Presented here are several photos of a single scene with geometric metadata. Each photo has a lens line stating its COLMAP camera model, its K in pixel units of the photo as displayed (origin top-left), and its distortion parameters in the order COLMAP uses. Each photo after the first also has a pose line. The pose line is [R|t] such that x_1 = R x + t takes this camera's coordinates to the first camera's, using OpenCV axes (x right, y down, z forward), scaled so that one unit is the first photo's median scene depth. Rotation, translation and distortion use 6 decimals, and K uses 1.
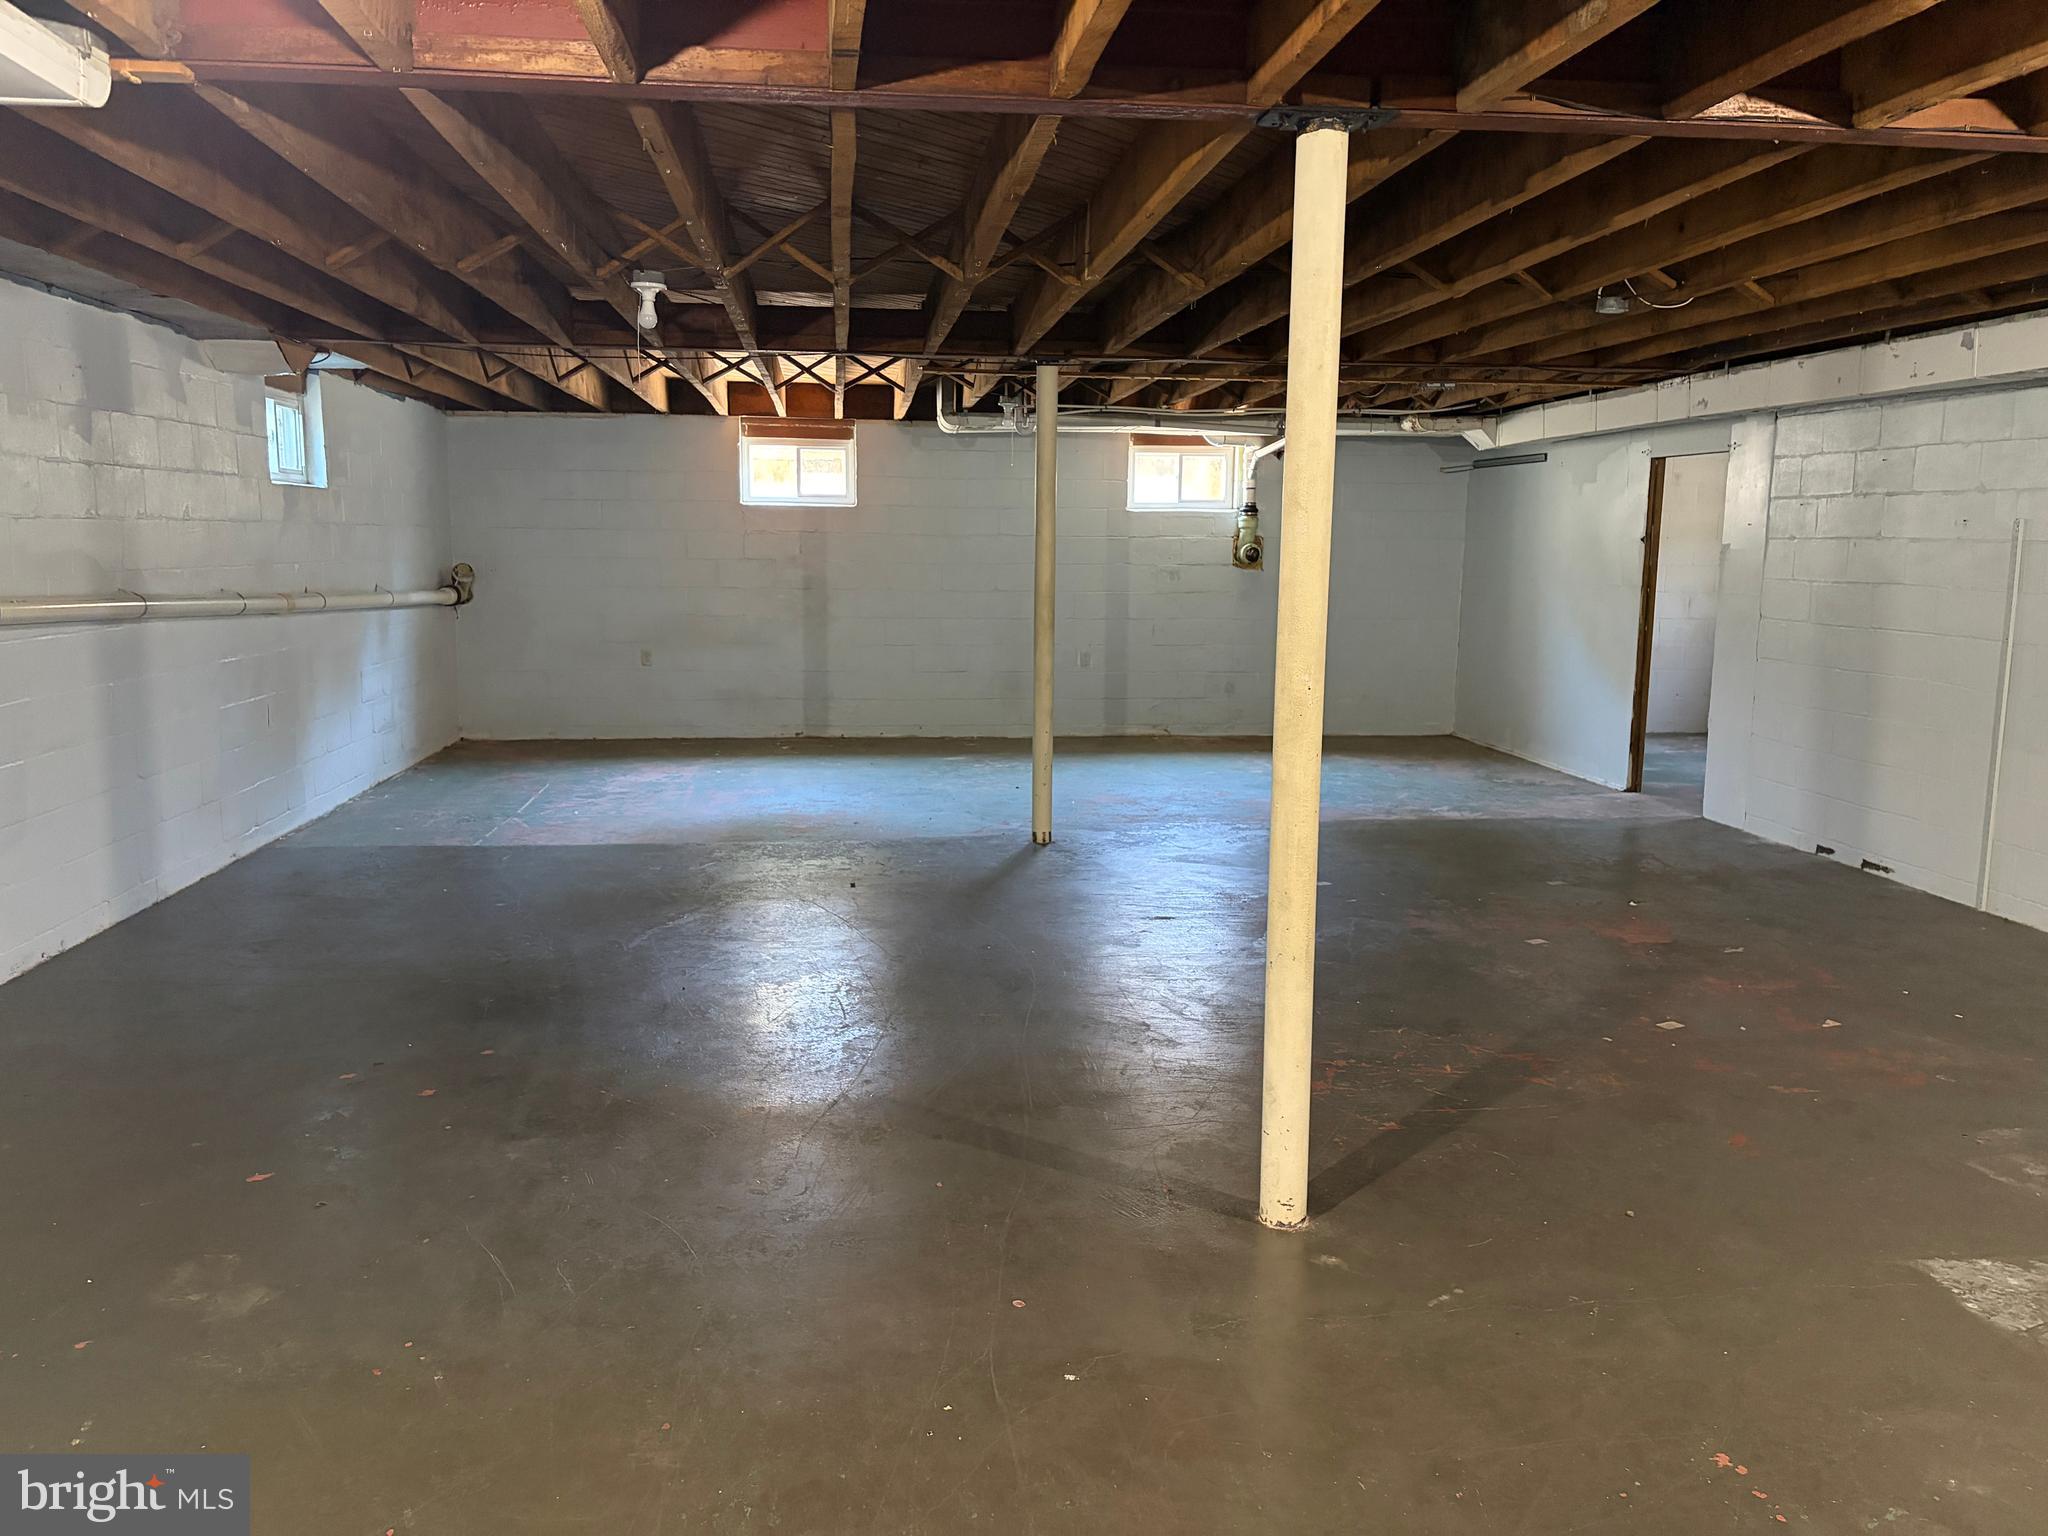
lens RADIAL K [[1545.7, 0, 1025.5], [0, 1545.7, 769.0], [0, 0, 1]] dist [0.042614, -0.041504]
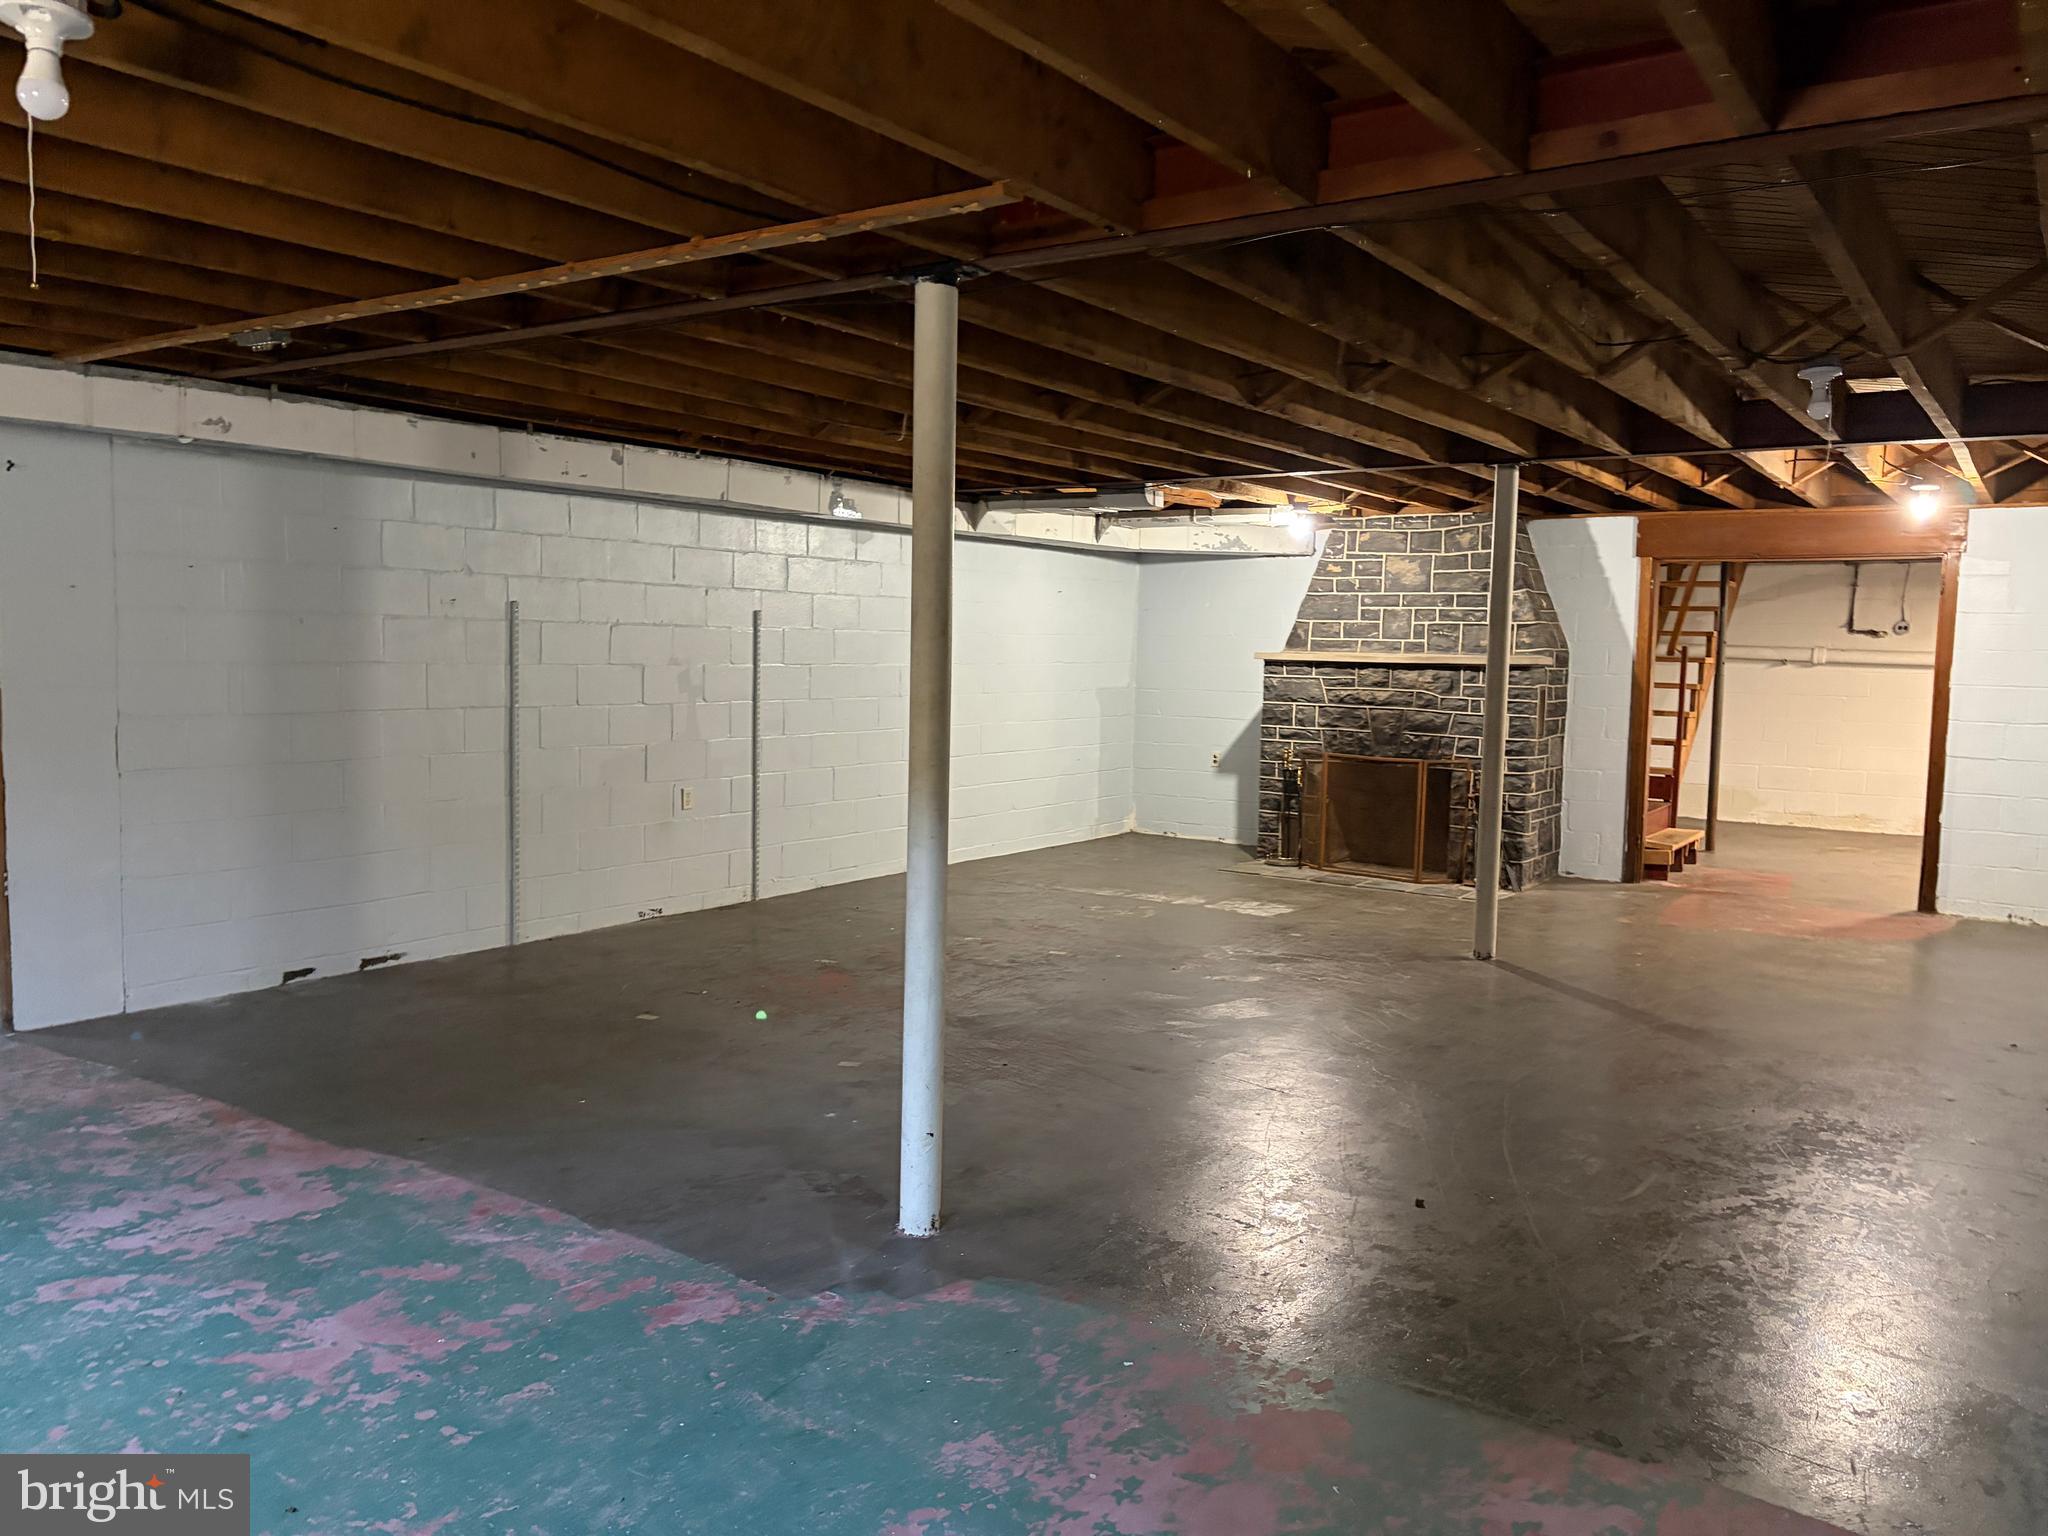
lens RADIAL K [[1545.7, 0, 1026.2], [0, 1545.7, 763.8], [0, 0, 1]] dist [0.042614, -0.041504]
pose [[-0.747982, -0.070321, 0.659983, -0.364029], [0.076701, 0.978551, 0.191192, -0.205632], [-0.659272, 0.193630, -0.726545, 1.417368]]
